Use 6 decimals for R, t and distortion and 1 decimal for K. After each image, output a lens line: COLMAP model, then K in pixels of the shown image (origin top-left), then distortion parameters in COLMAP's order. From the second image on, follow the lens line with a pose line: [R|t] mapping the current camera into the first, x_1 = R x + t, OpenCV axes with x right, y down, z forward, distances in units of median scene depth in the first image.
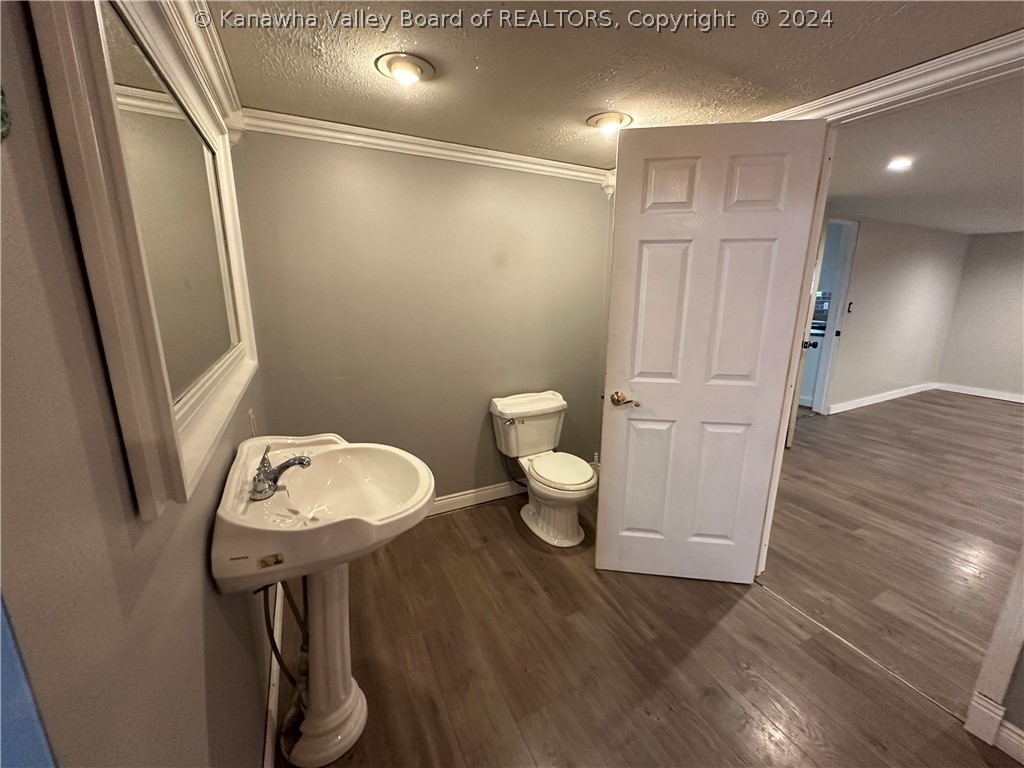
lens RADIAL K [[408.8, 0, 513.0], [0, 408.8, 381.6], [0, 0, 1]] dist [-0.003025, 0.000412]
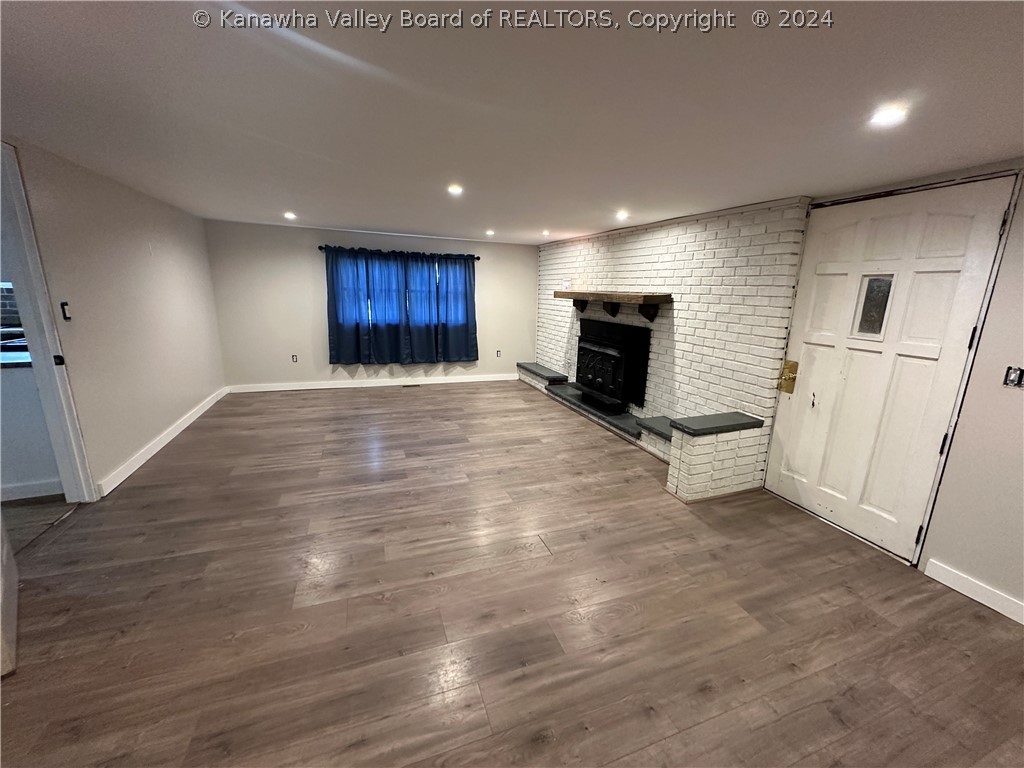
lens RADIAL K [[408.8, 0, 511.4], [0, 408.8, 384.8], [0, 0, 1]] dist [-0.003025, 0.000412]
pose [[0.123550, -0.235273, 0.964045, 0.394245], [0.196992, 0.957968, 0.208544, -0.093351], [-0.972589, 0.164144, 0.164704, 0.381784]]
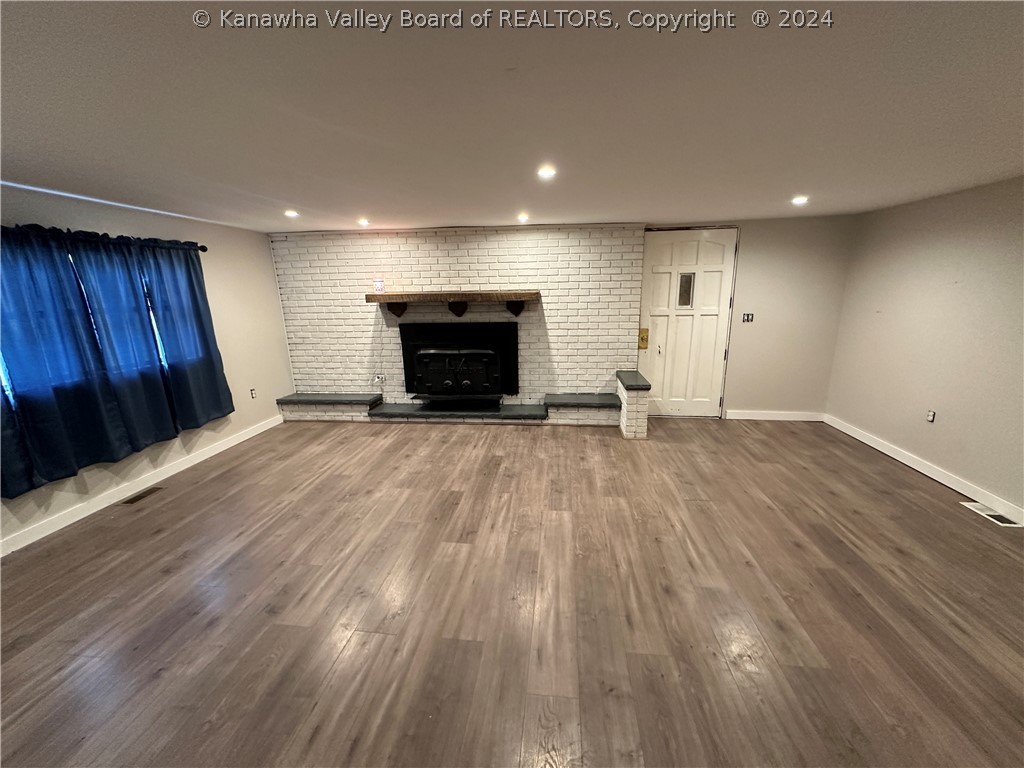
lens RADIAL K [[408.8, 0, 512.5], [0, 408.8, 384.5], [0, 0, 1]] dist [-0.003025, 0.000412]
pose [[-0.830292, -0.127574, 0.542531, 0.841863], [0.134454, 0.898846, 0.417130, -0.268902], [-0.540867, 0.419285, -0.729152, 1.108429]]
